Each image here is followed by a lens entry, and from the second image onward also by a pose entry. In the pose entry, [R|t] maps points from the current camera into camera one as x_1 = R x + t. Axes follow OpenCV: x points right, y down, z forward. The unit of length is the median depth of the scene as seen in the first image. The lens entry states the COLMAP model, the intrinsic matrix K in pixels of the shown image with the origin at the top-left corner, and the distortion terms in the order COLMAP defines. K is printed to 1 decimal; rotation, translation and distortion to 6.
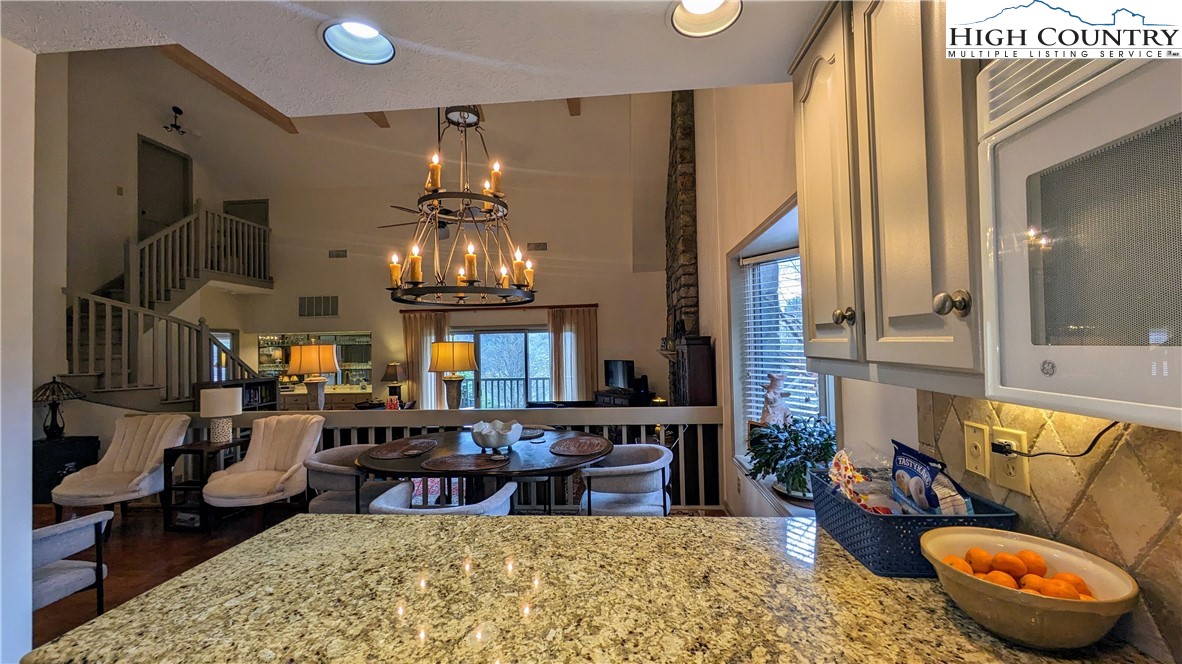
lens RADIAL K [[462.7, 0, 592.8], [0, 462.7, 336.4], [0, 0, 1]] dist [-0.001948, 0.001078]
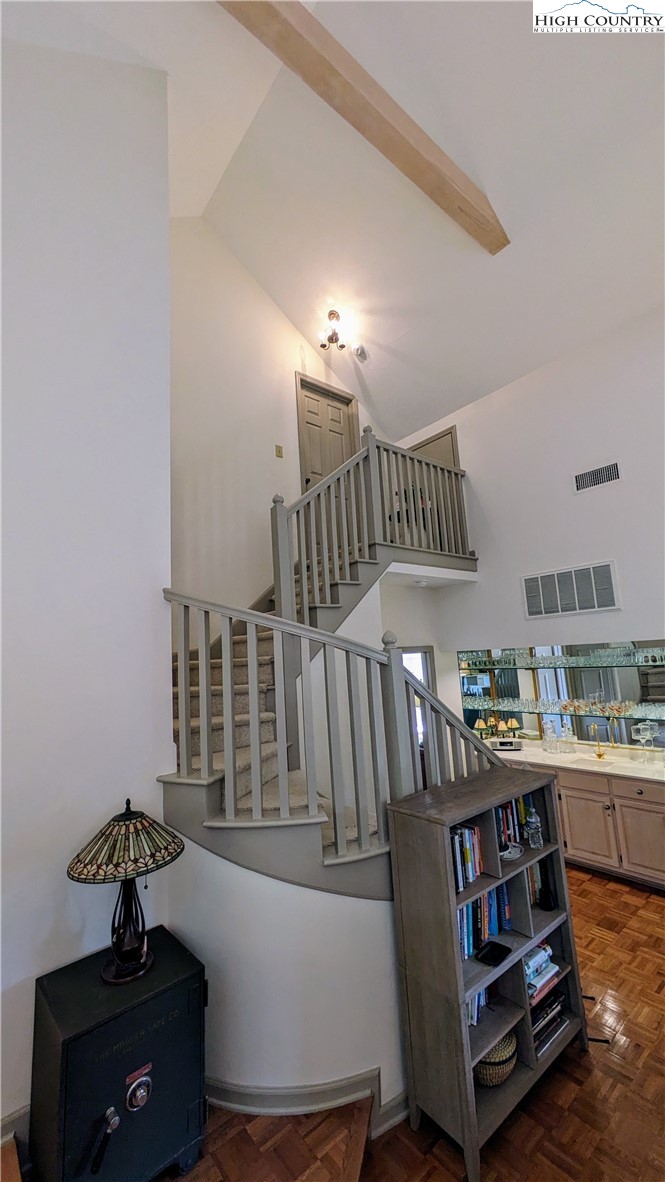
lens RADIAL K [[462.7, 0, 324.1], [0, 462.7, 595.7], [0, 0, 1]] dist [-0.001948, 0.001078]
pose [[0.682694, -0.113123, -0.721895, -0.599701], [0.052645, 0.992991, -0.105818, -0.033332], [0.728806, 0.034237, 0.683864, 0.693935]]
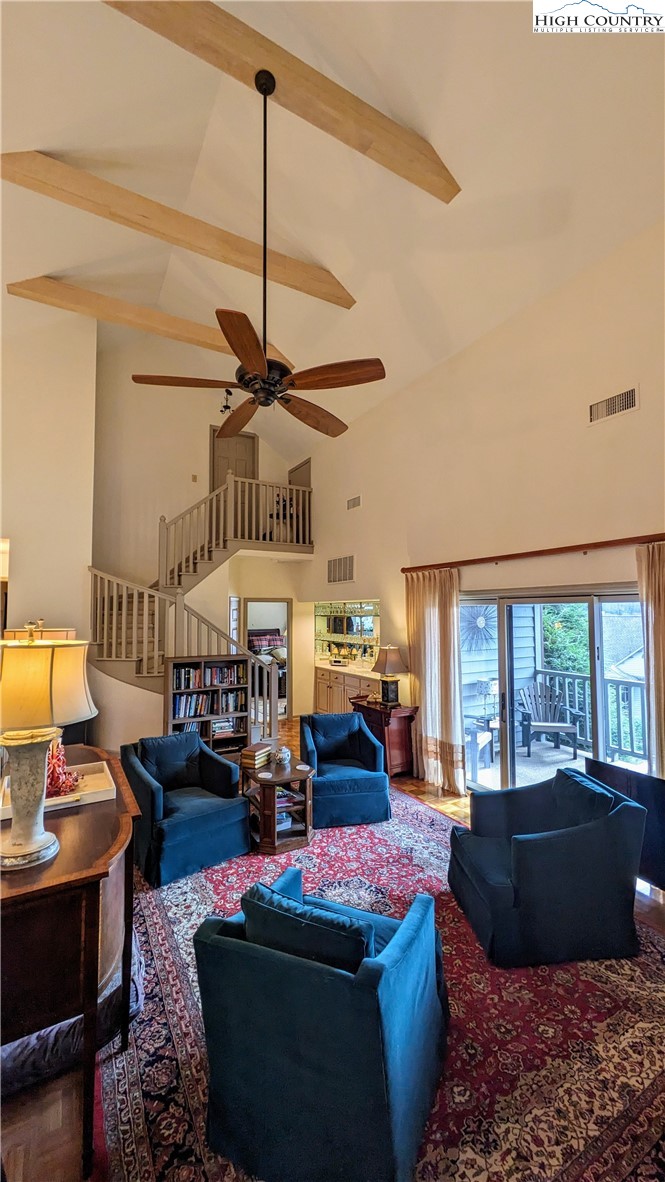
lens RADIAL K [[462.7, 0, 333.3], [0, 462.7, 591.8], [0, 0, 1]] dist [-0.001948, 0.001078]
pose [[0.570096, -0.016977, -0.821403, 0.122444], [0.005244, 0.999841, -0.017026, -0.016489], [0.821561, 0.005399, 0.570095, 0.745637]]
